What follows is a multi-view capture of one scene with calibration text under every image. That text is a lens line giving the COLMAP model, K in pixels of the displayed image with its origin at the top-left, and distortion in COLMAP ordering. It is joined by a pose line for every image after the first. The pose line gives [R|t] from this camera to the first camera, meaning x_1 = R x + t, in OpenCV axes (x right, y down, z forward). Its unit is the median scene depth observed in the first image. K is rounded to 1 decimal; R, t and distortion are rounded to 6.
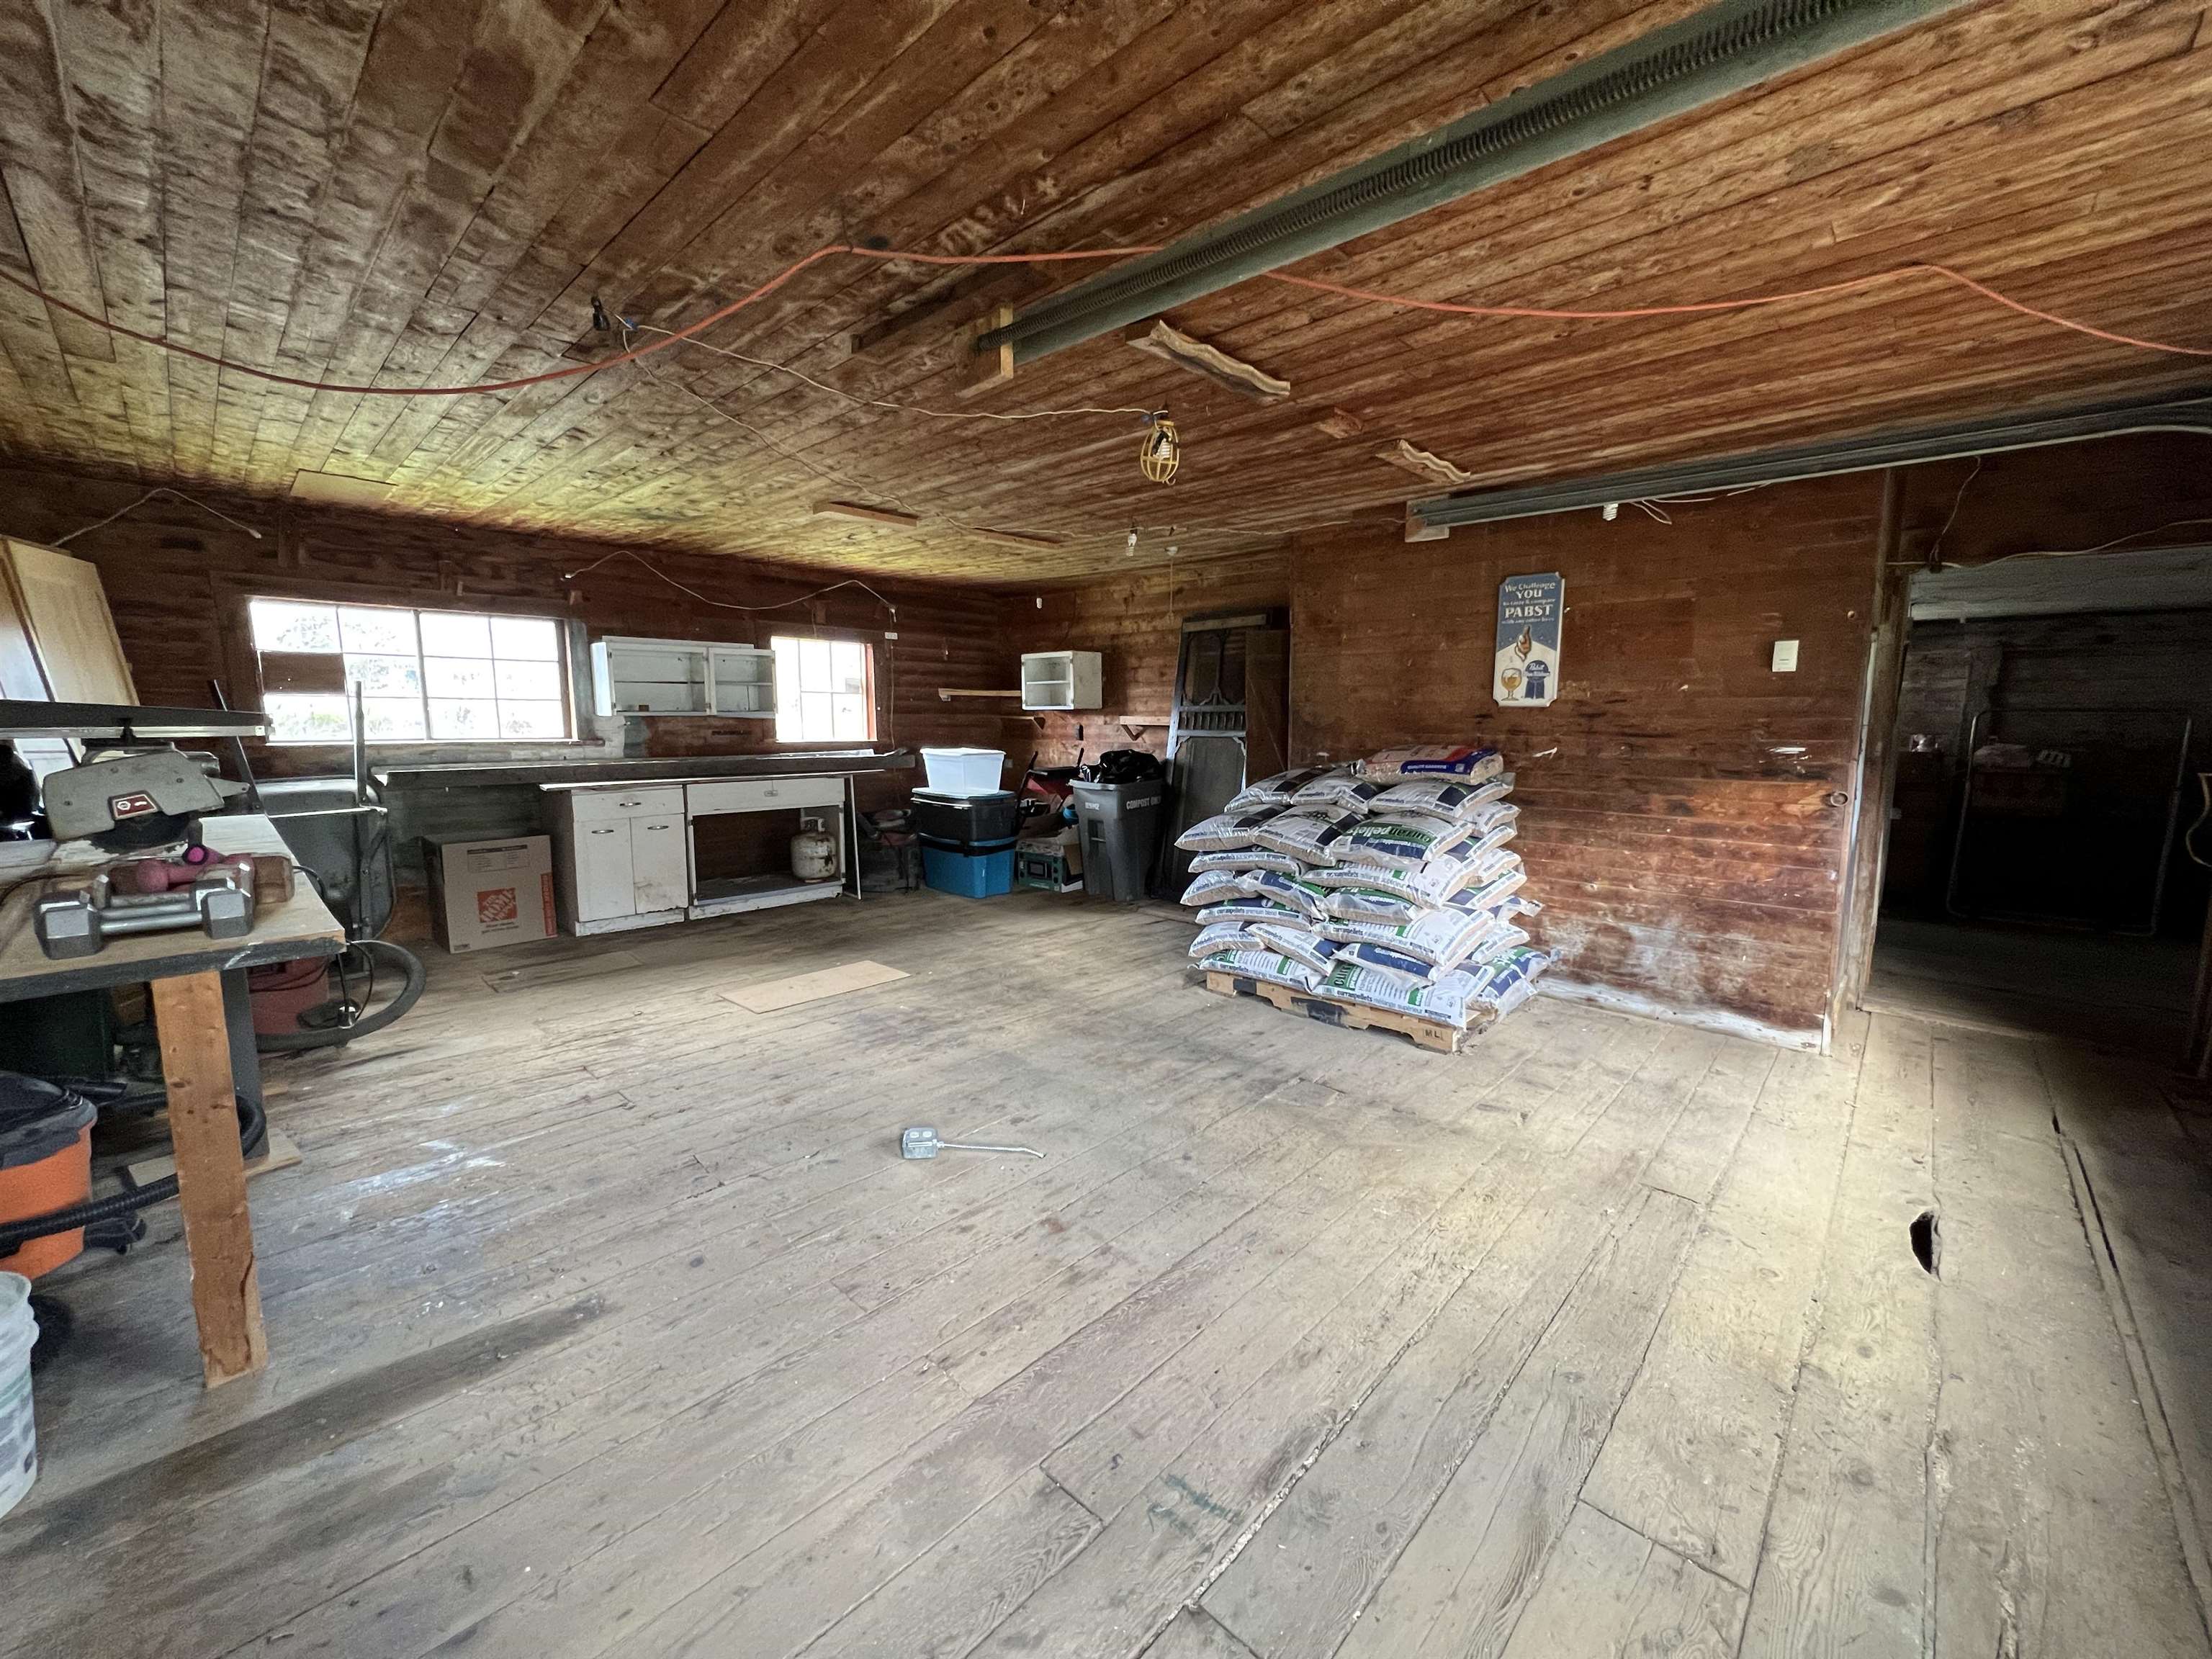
lens RADIAL K [[884.7, 0, 1111.5], [0, 884.7, 832.6], [0, 0, 1]] dist [0.001028, 0.000084]
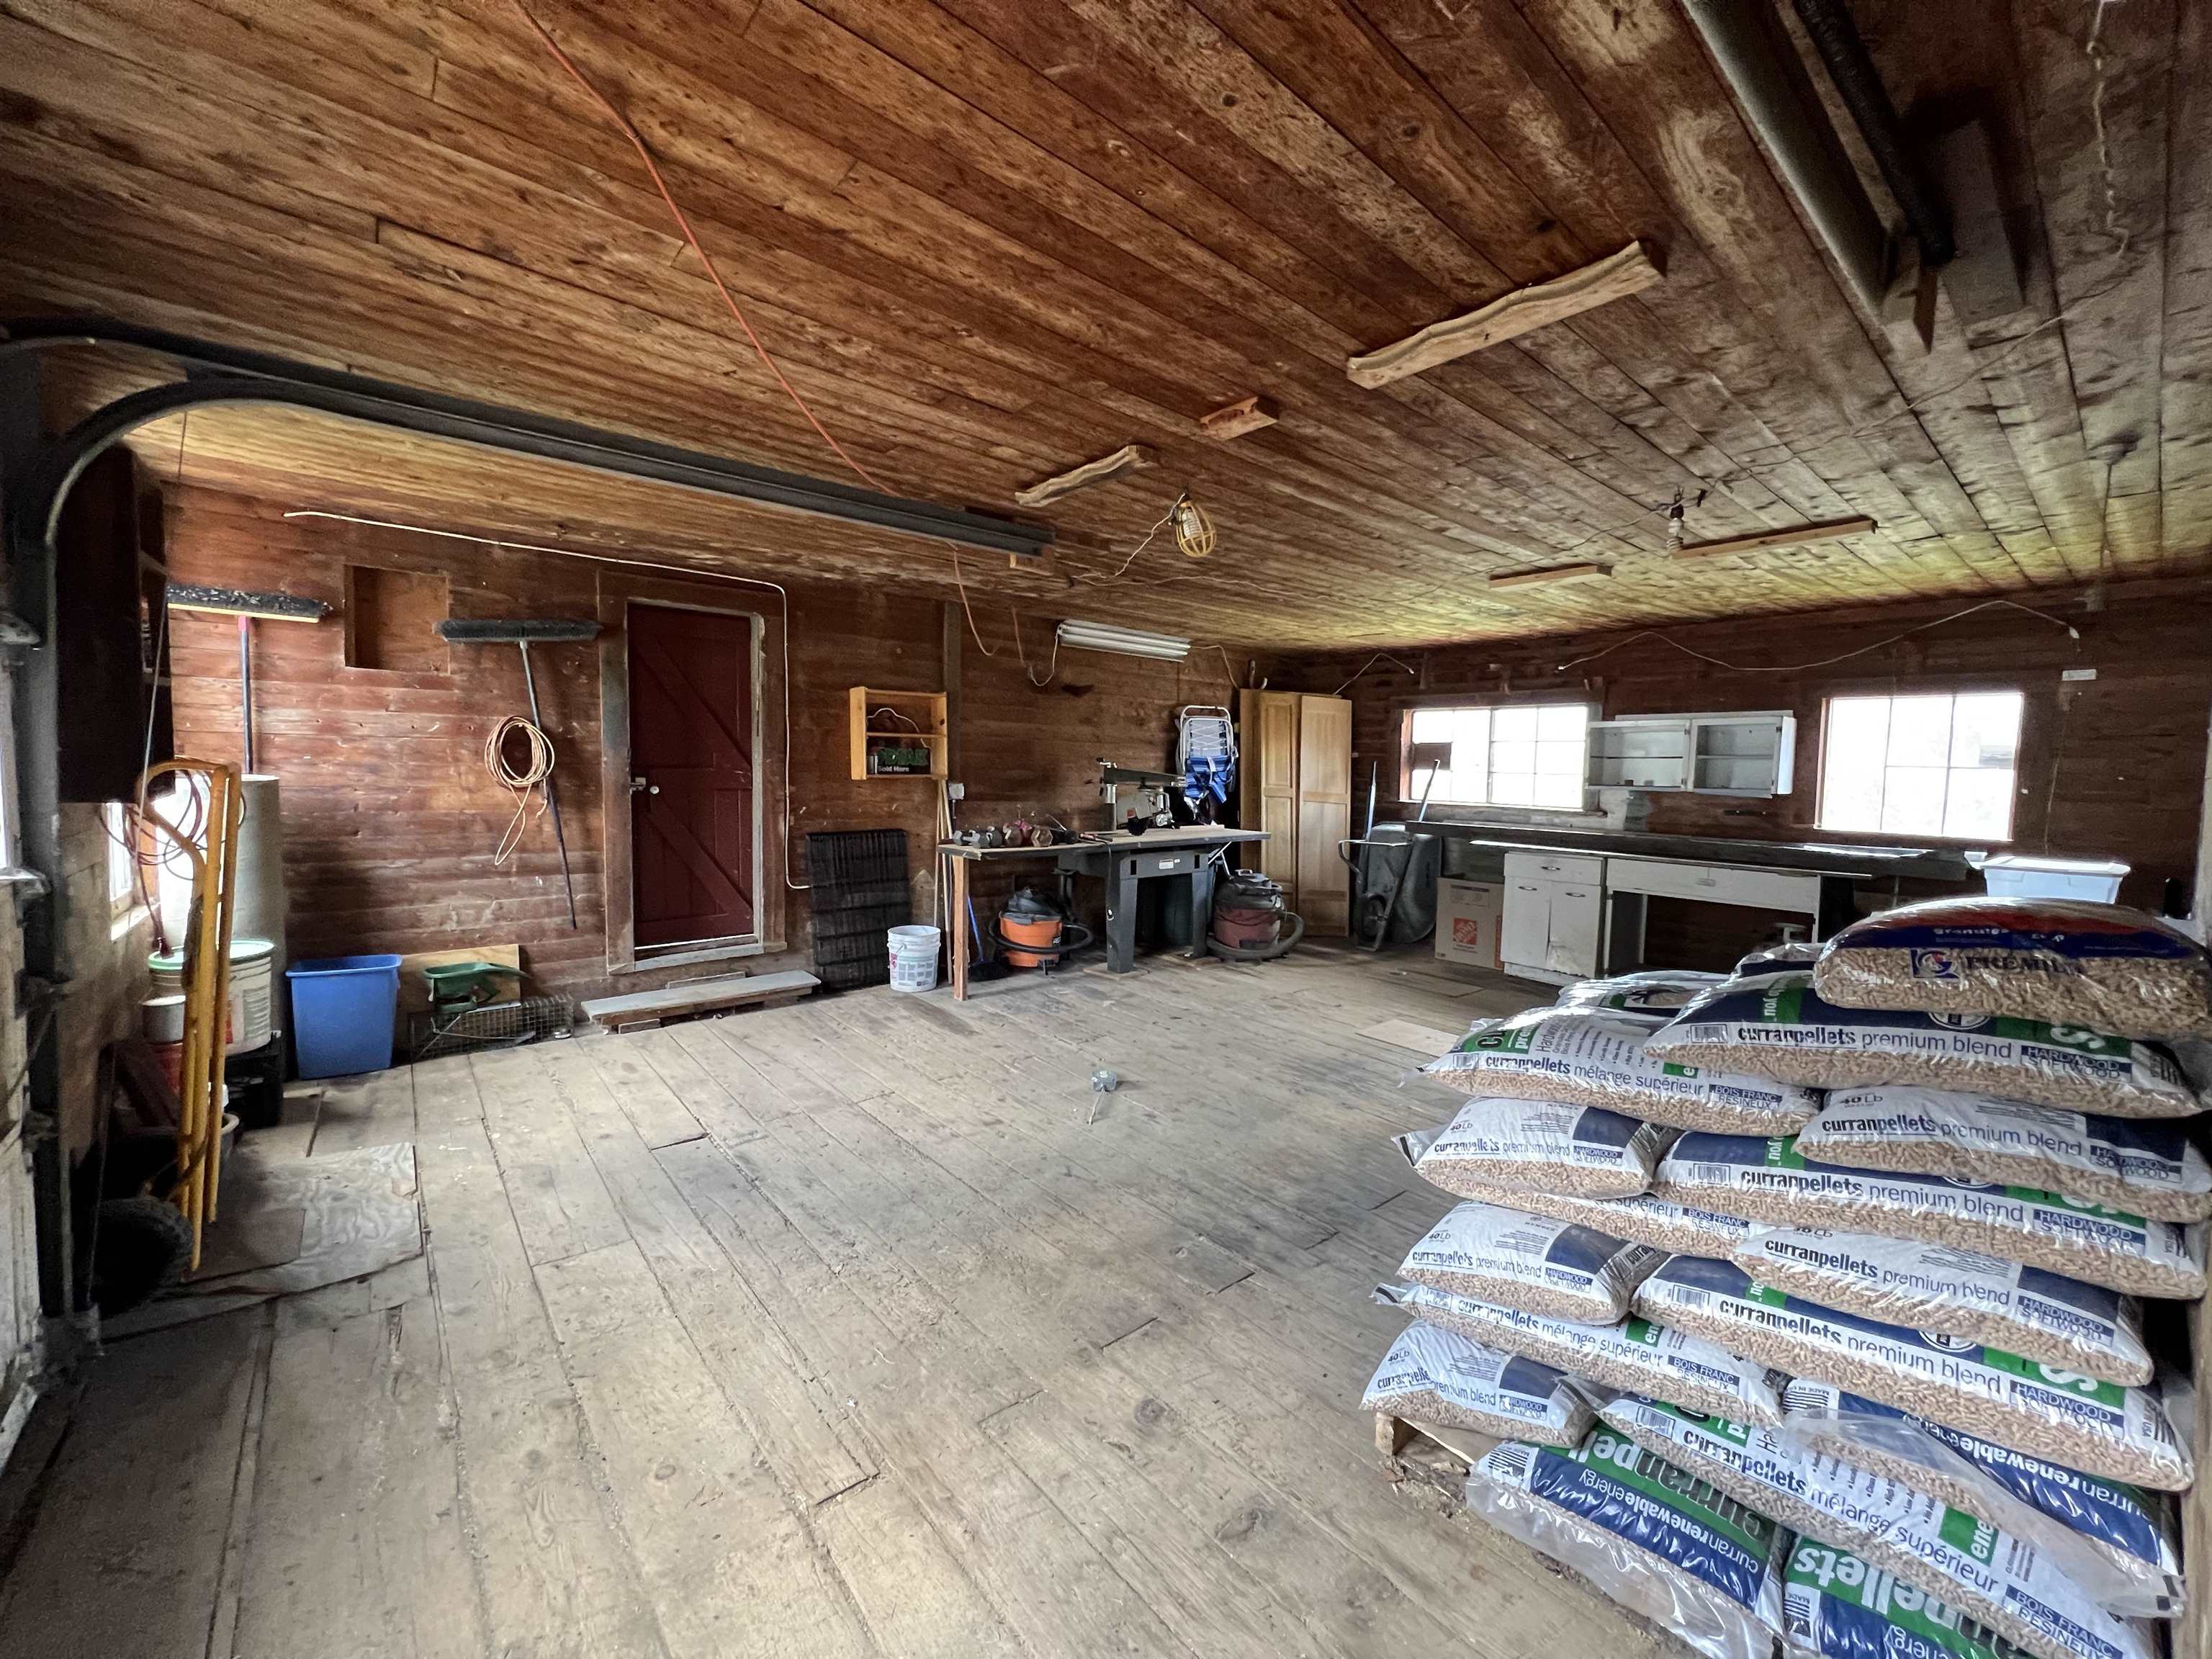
lens RADIAL K [[884.7, 0, 1112.5], [0, 884.7, 831.3], [0, 0, 1]] dist [0.001028, 0.000084]
pose [[-0.111661, 0.064392, -0.991658, 1.332085], [-0.159554, 0.983790, 0.081847, -0.178413], [0.980854, 0.167362, -0.099577, 1.267198]]
